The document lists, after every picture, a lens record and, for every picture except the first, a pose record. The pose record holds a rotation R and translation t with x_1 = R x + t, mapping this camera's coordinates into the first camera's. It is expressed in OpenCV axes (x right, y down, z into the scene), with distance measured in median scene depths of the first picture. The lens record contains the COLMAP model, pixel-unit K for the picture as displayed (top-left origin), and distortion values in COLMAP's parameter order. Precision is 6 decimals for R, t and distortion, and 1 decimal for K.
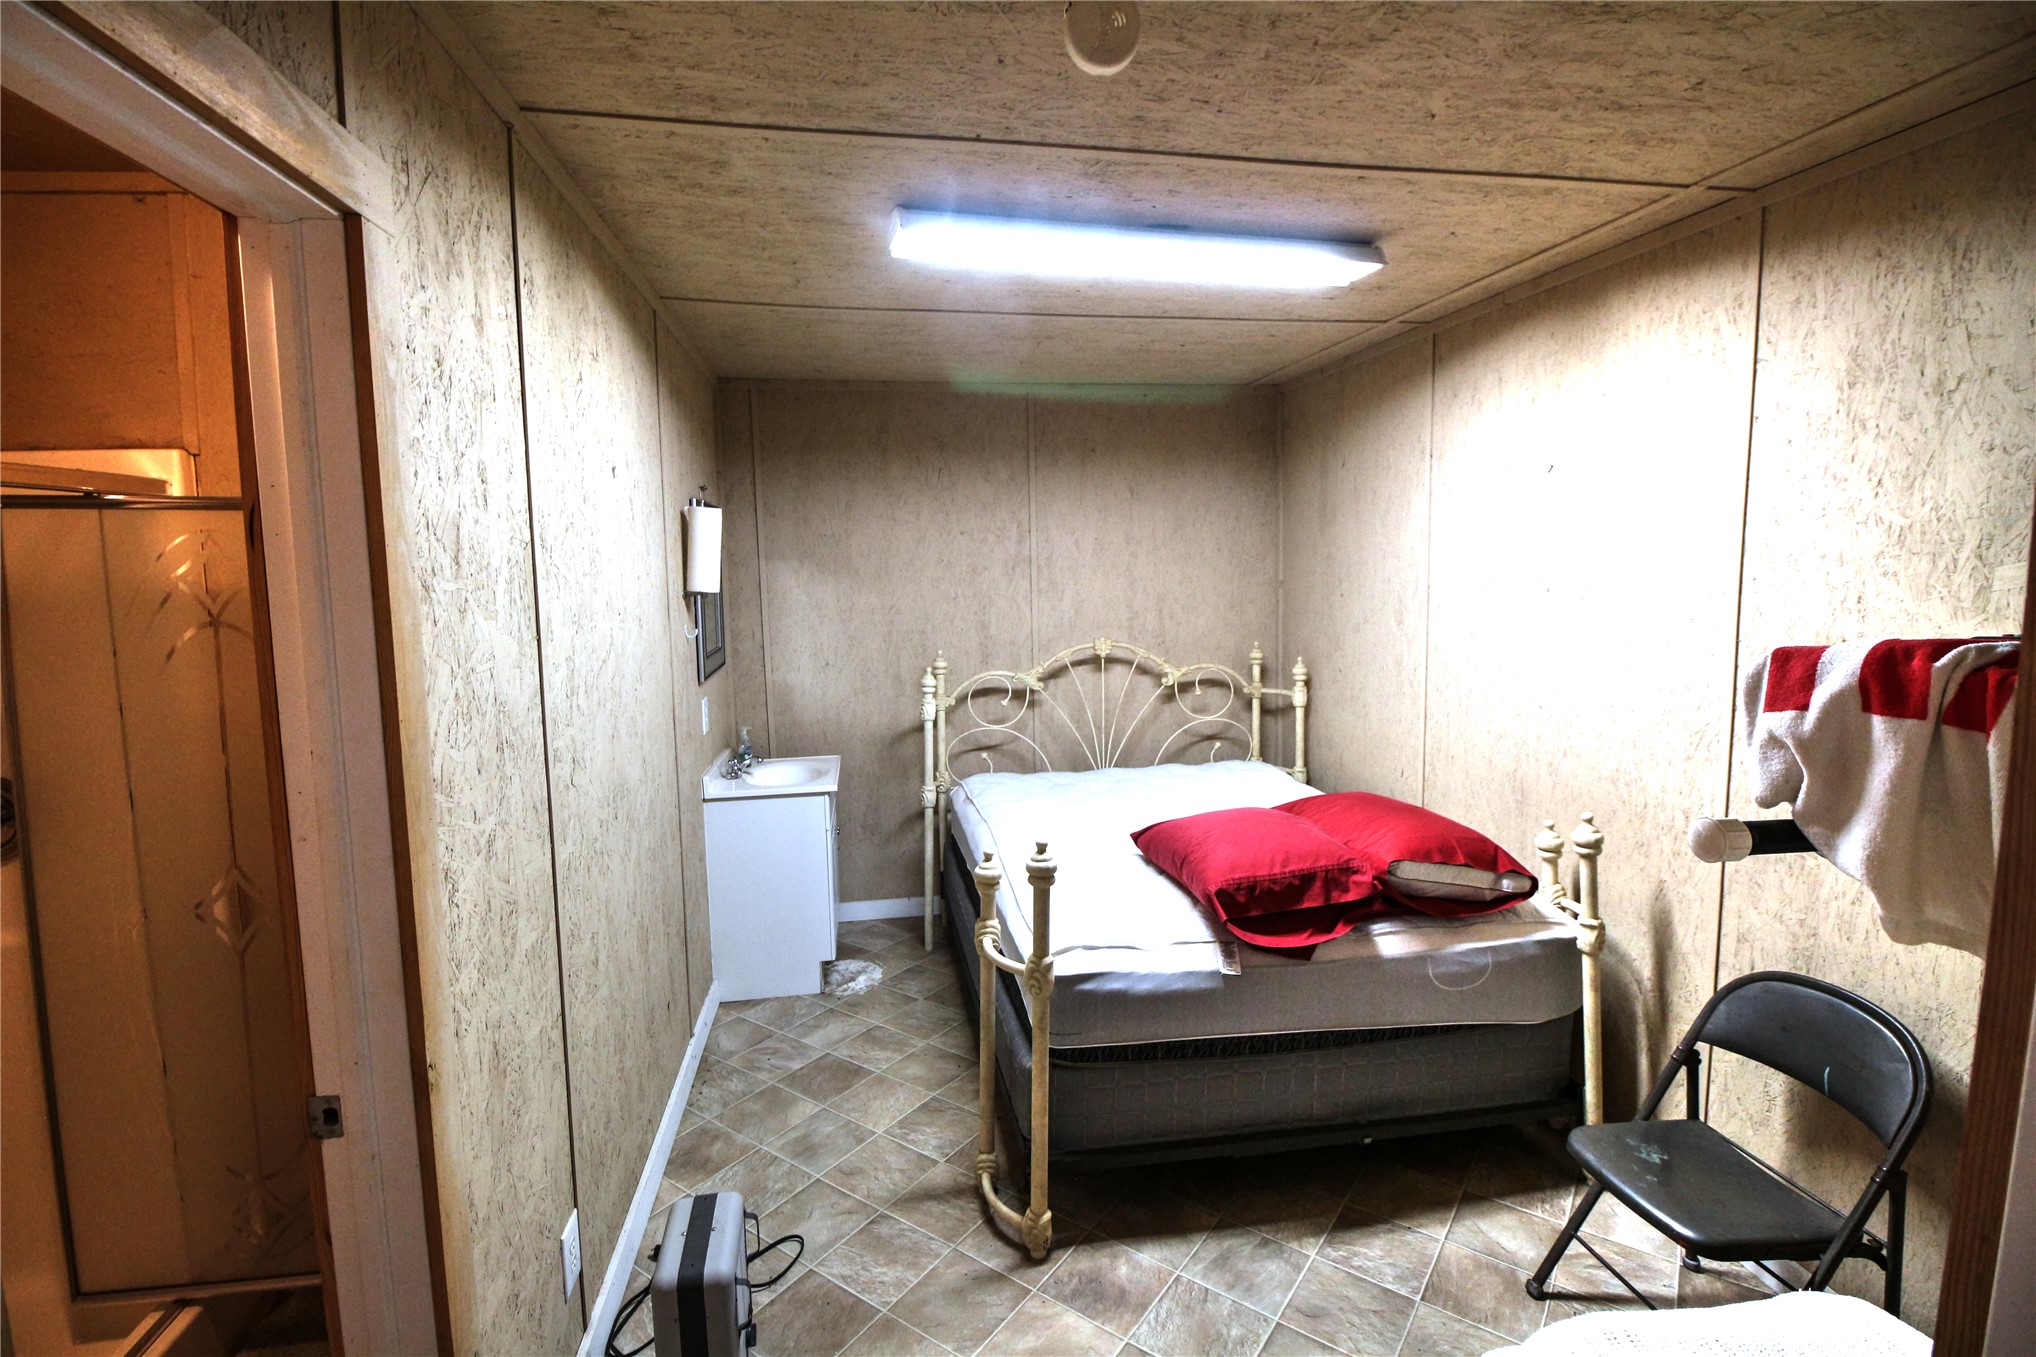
lens RADIAL K [[955.2, 0, 1012.5], [0, 955.2, 669.4], [0, 0, 1]] dist [-0.016037, -0.000365]
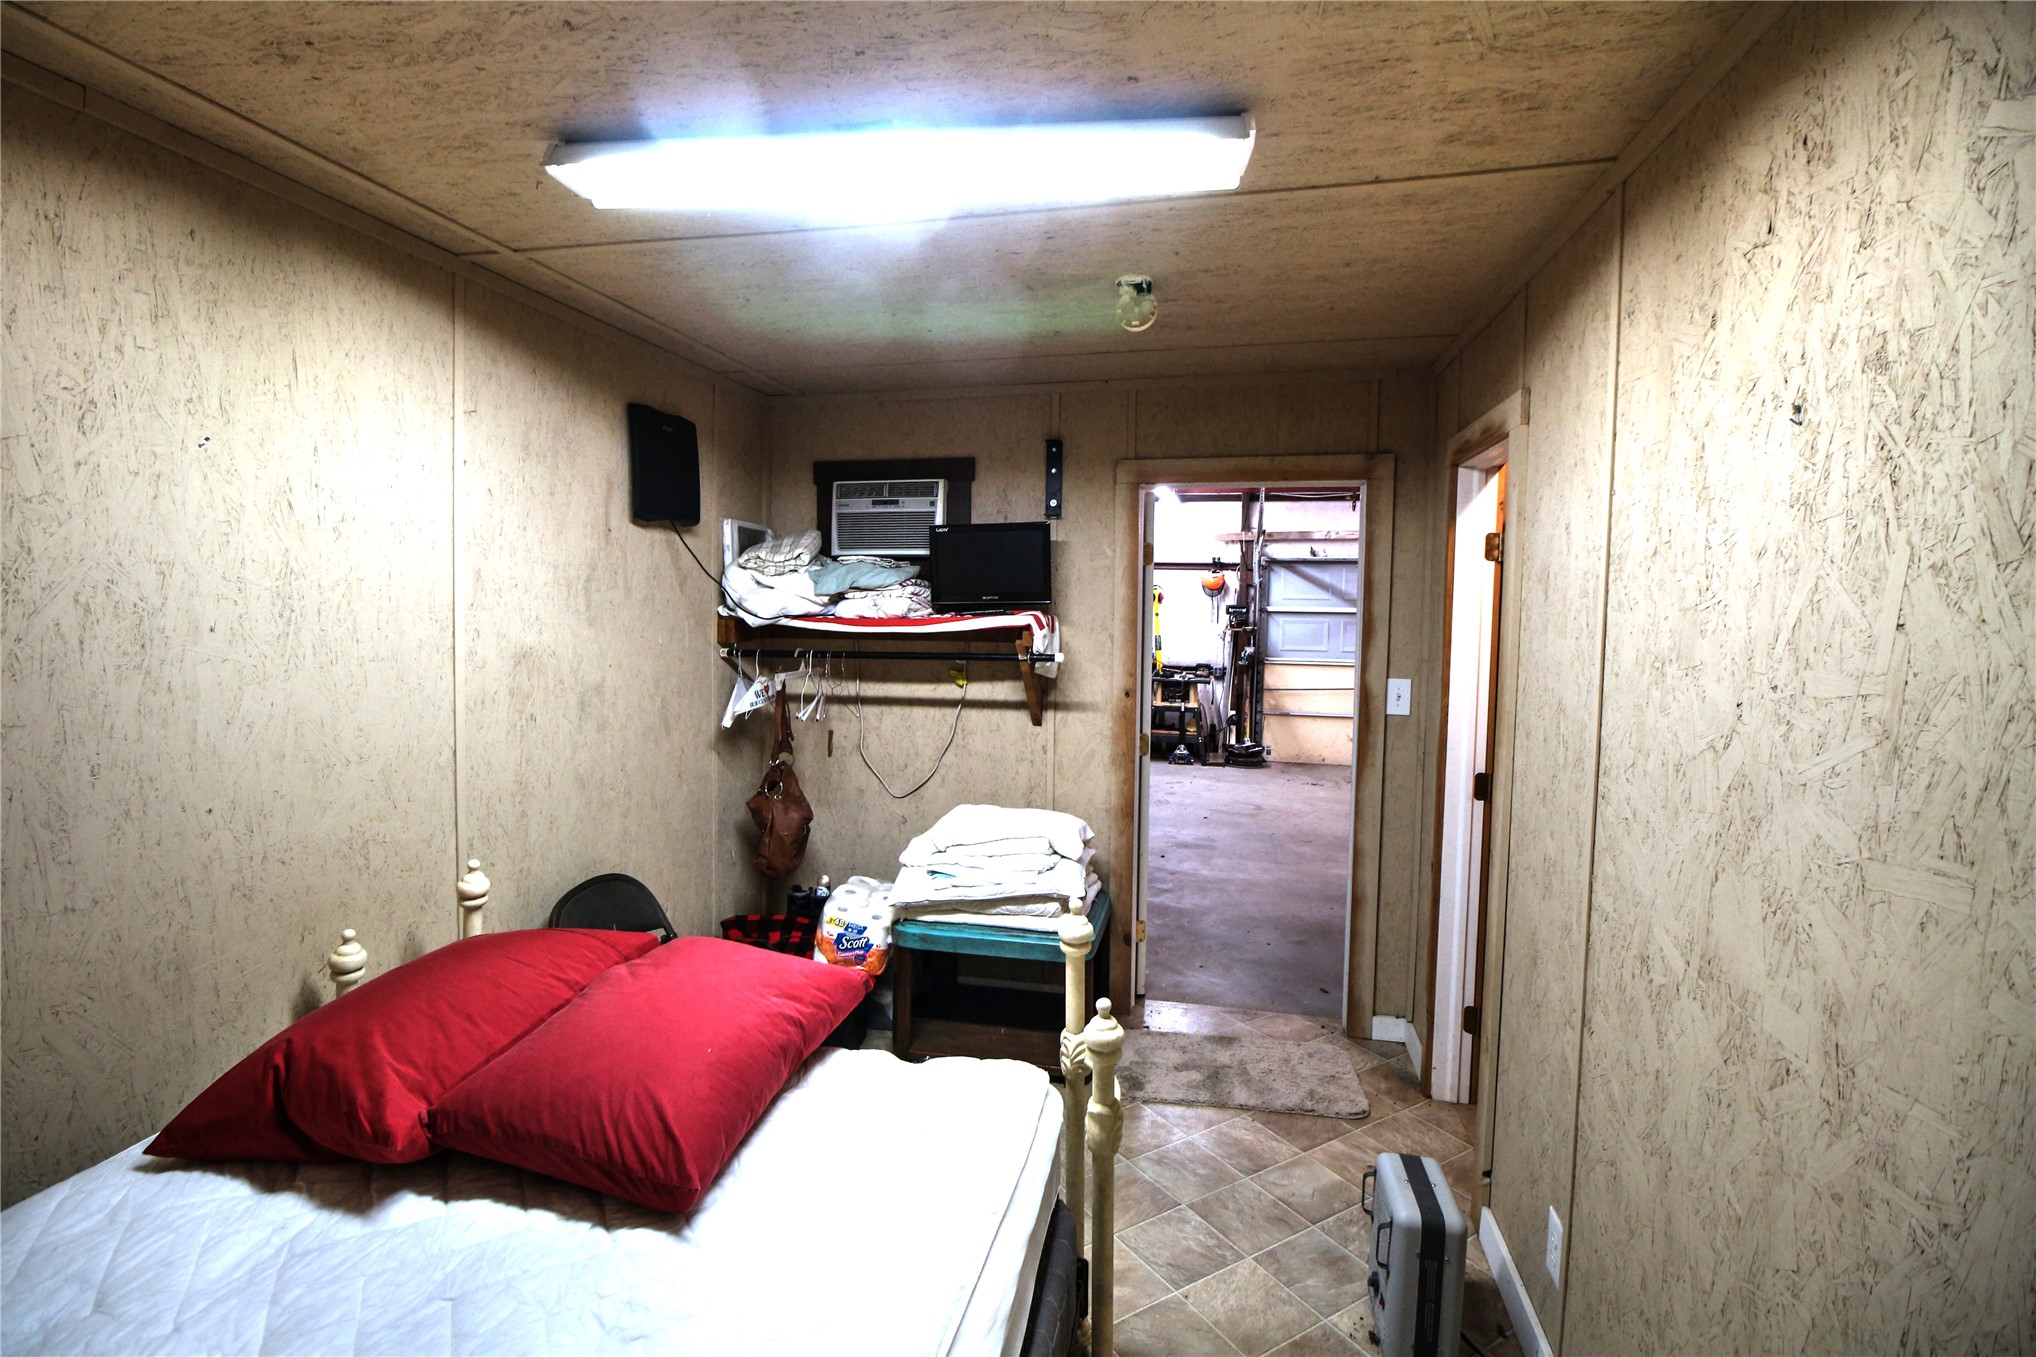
lens RADIAL K [[955.2, 0, 1014.4], [0, 955.2, 676.0], [0, 0, 1]] dist [-0.016037, -0.000365]
pose [[-0.931305, -0.036842, 0.362372, -0.265305], [0.031777, 0.982860, 0.181594, -0.217687], [-0.362851, 0.180634, -0.914172, 2.005085]]
